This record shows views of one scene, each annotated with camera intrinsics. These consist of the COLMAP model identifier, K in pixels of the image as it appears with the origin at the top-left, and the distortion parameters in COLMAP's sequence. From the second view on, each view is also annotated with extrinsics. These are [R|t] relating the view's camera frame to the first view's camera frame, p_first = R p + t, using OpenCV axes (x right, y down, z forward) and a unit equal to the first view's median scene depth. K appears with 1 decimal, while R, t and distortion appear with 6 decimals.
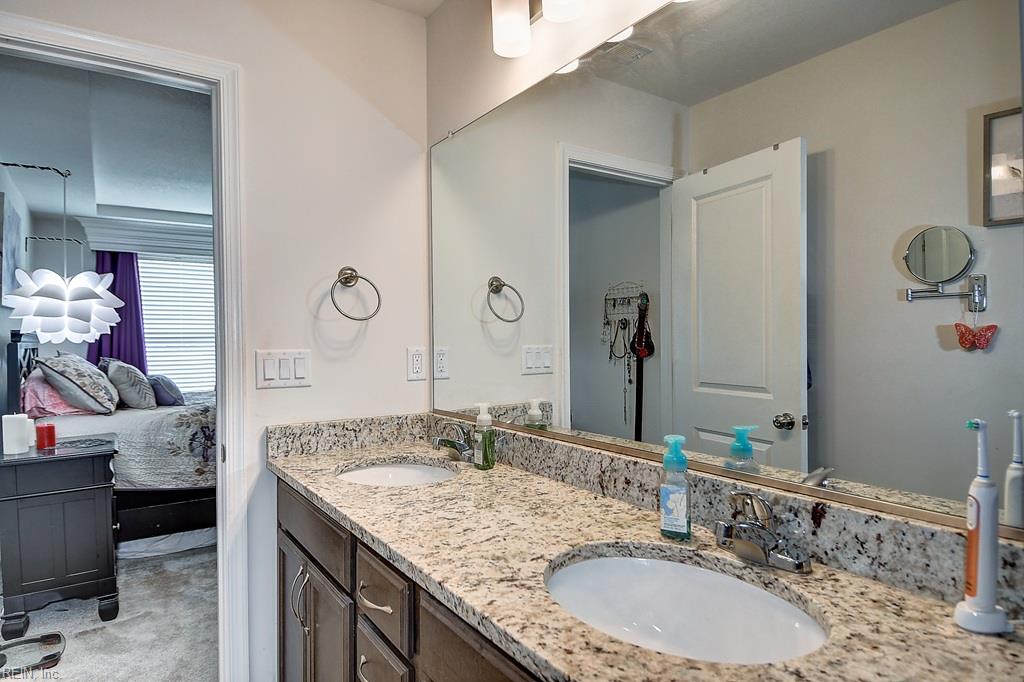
lens RADIAL K [[573.3, 0, 503.4], [0, 573.3, 335.2], [0, 0, 1]] dist [-0.000714, 0.000814]
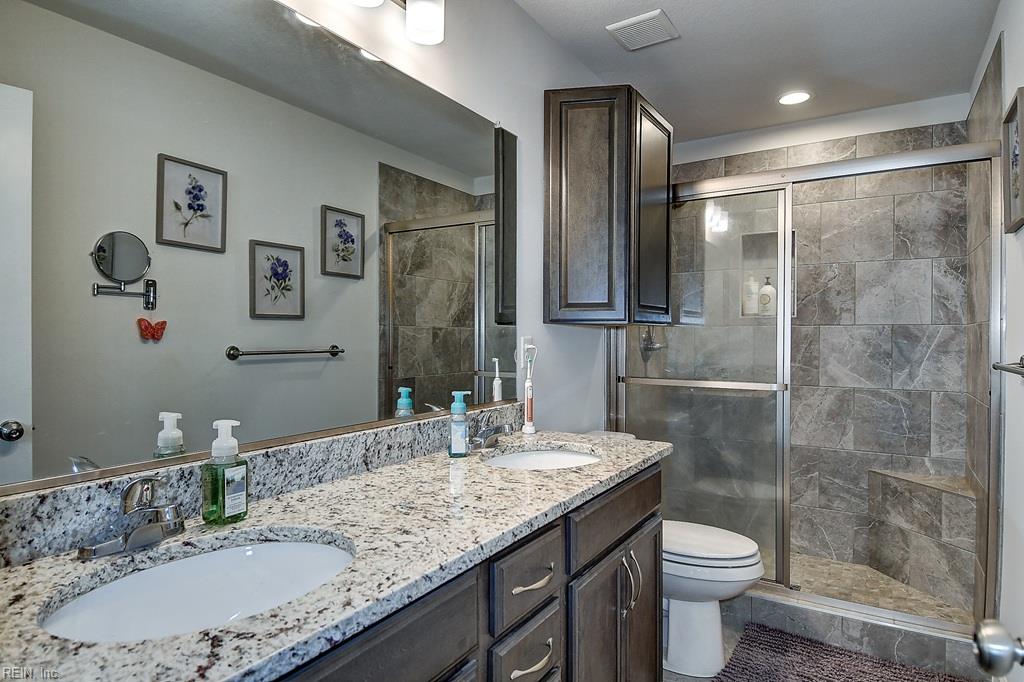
lens RADIAL K [[573.3, 0, 511.7], [0, 573.3, 336.7], [0, 0, 1]] dist [-0.000714, 0.000814]
pose [[-0.387796, 0.001361, 0.921744, -0.936211], [-0.005806, 0.999975, -0.003919, 0.026416], [-0.921727, -0.006871, -0.387778, 1.169848]]
